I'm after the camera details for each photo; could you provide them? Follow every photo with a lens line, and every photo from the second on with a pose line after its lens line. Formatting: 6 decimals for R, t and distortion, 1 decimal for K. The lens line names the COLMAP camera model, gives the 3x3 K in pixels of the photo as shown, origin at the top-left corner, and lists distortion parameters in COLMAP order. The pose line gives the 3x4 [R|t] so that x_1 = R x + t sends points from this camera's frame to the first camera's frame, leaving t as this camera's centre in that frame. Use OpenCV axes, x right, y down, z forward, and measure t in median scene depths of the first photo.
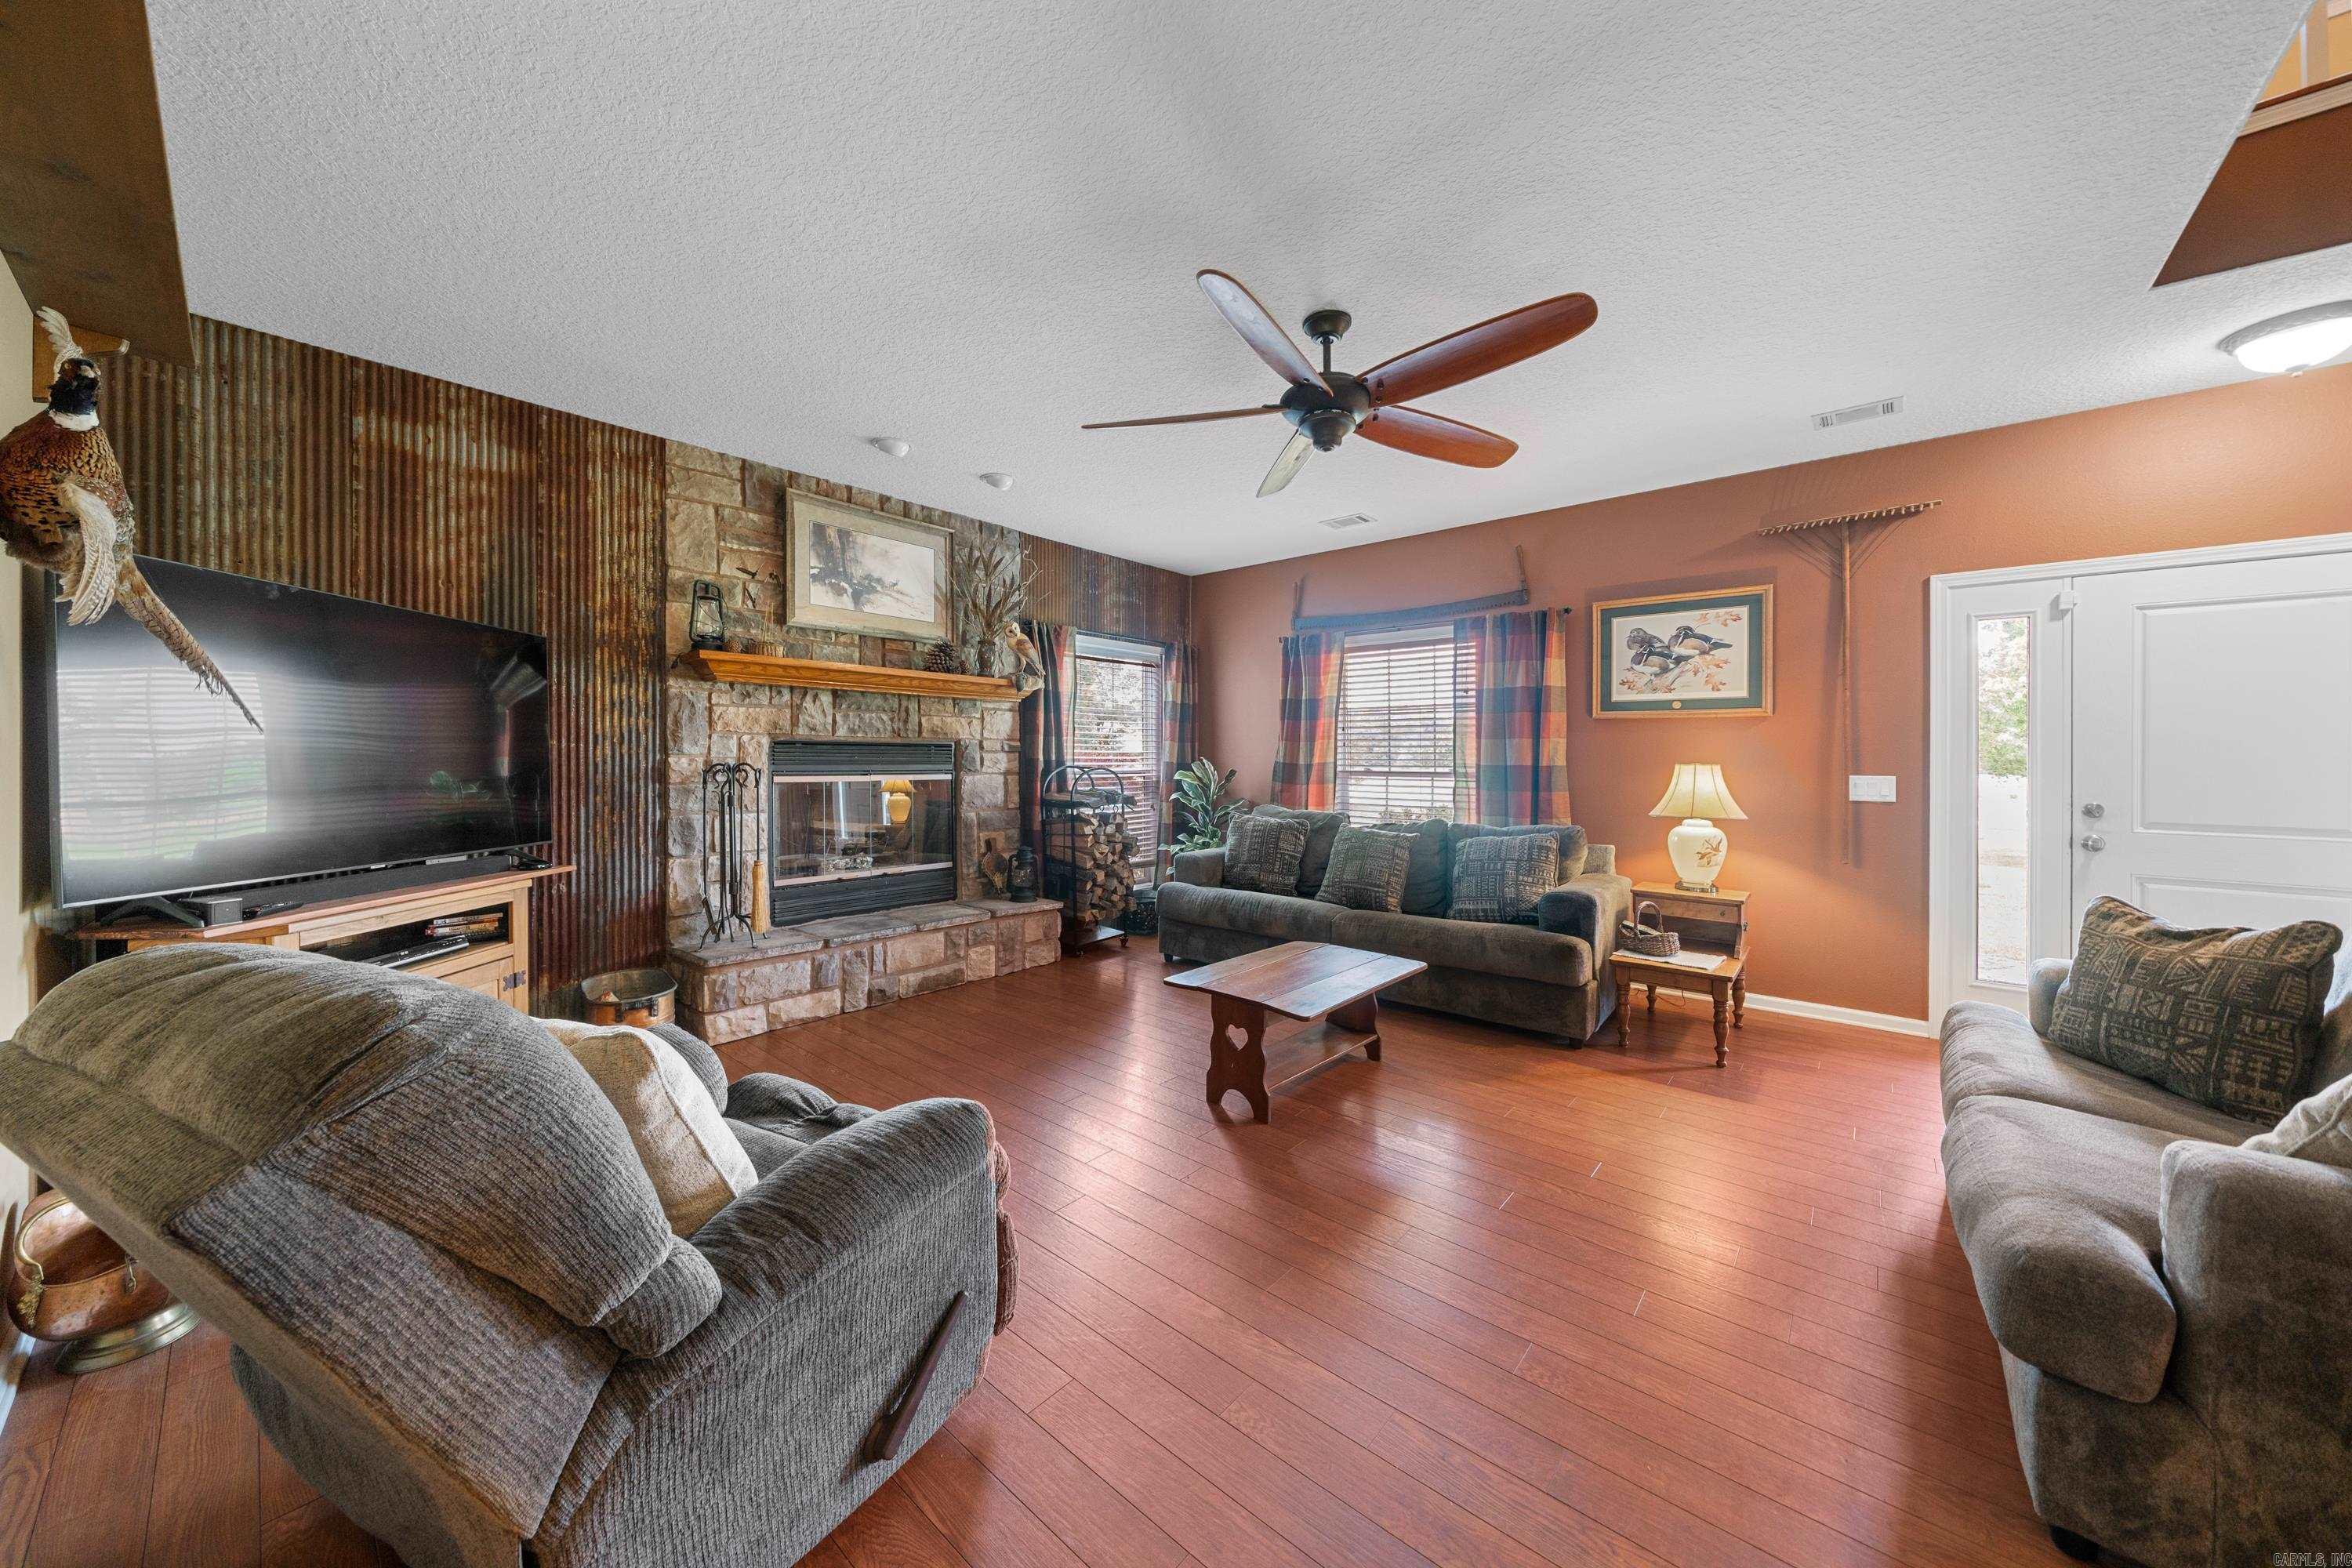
lens RADIAL K [[820.3, 0, 1170.2], [0, 820.3, 755.0], [0, 0, 1]] dist [-0.001817, -0.000068]
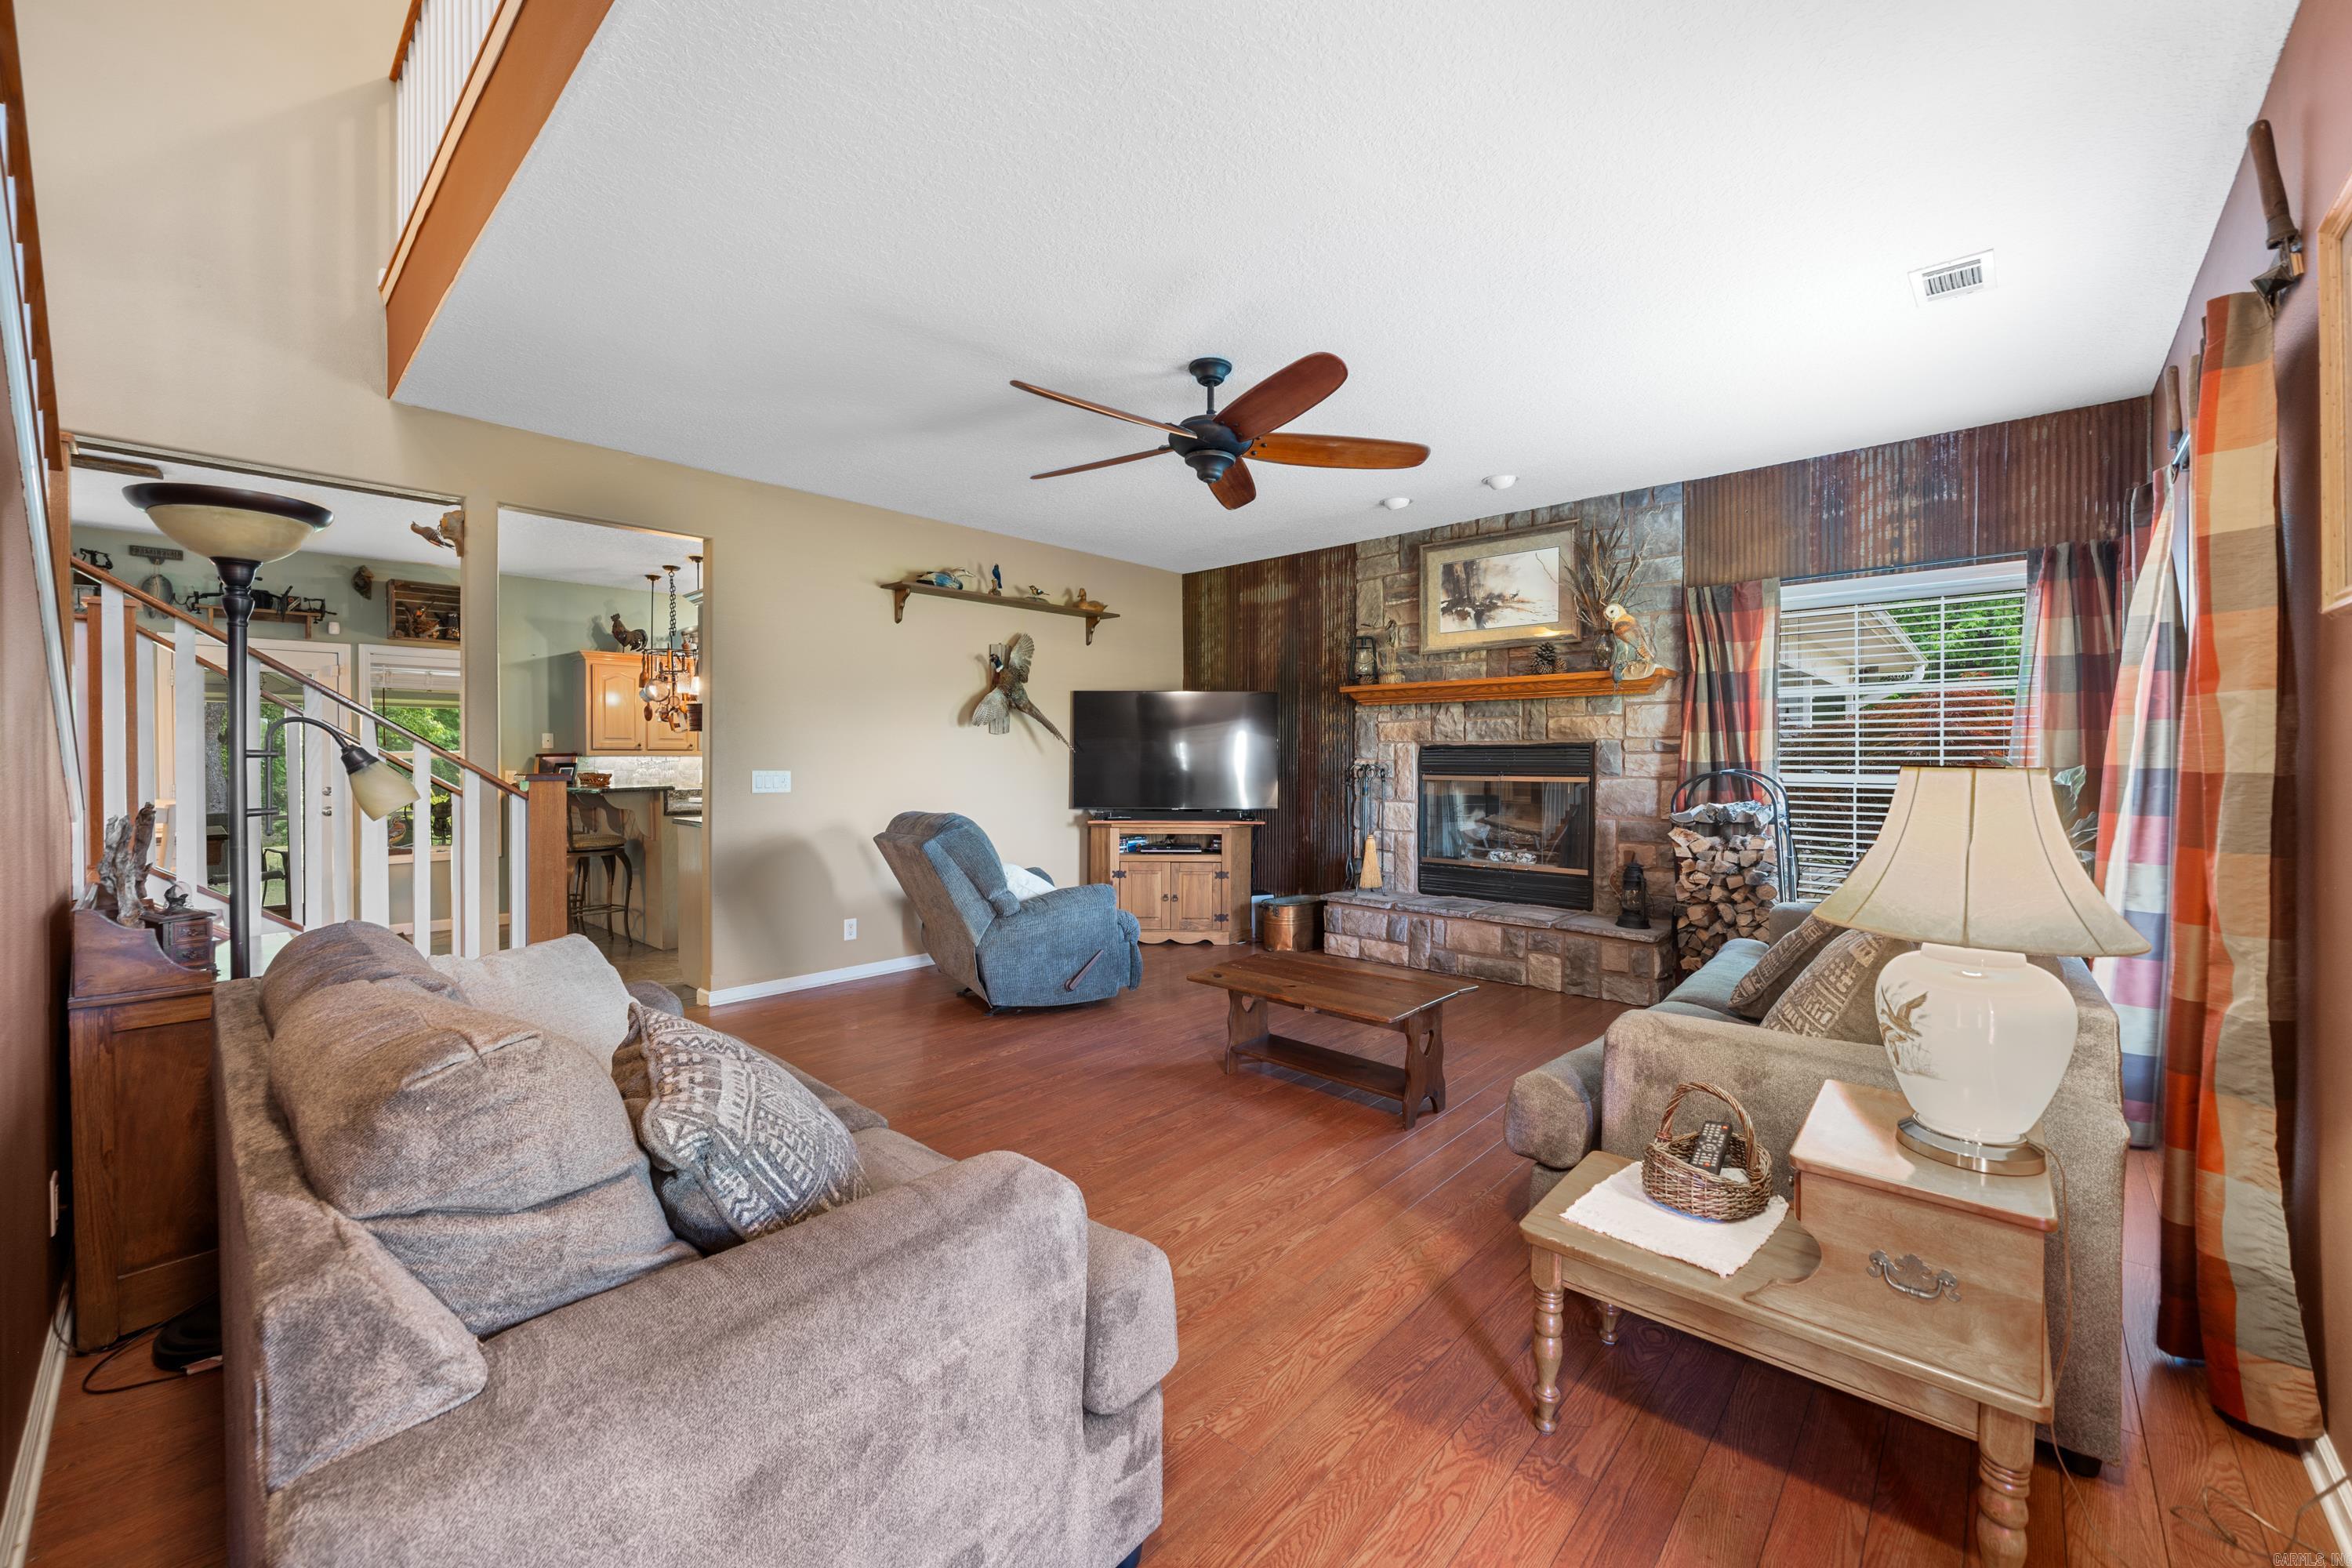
lens RADIAL K [[897.8, 0, 1130.8], [0, 897.8, 765.8], [0, 0, 1]] dist [-0.000810, -0.000094]
pose [[-0.053187, 0.002733, -0.998581, 0.881262], [0.003472, 0.999991, 0.002552, 0.006804], [0.998579, -0.003332, -0.053196, 0.592982]]
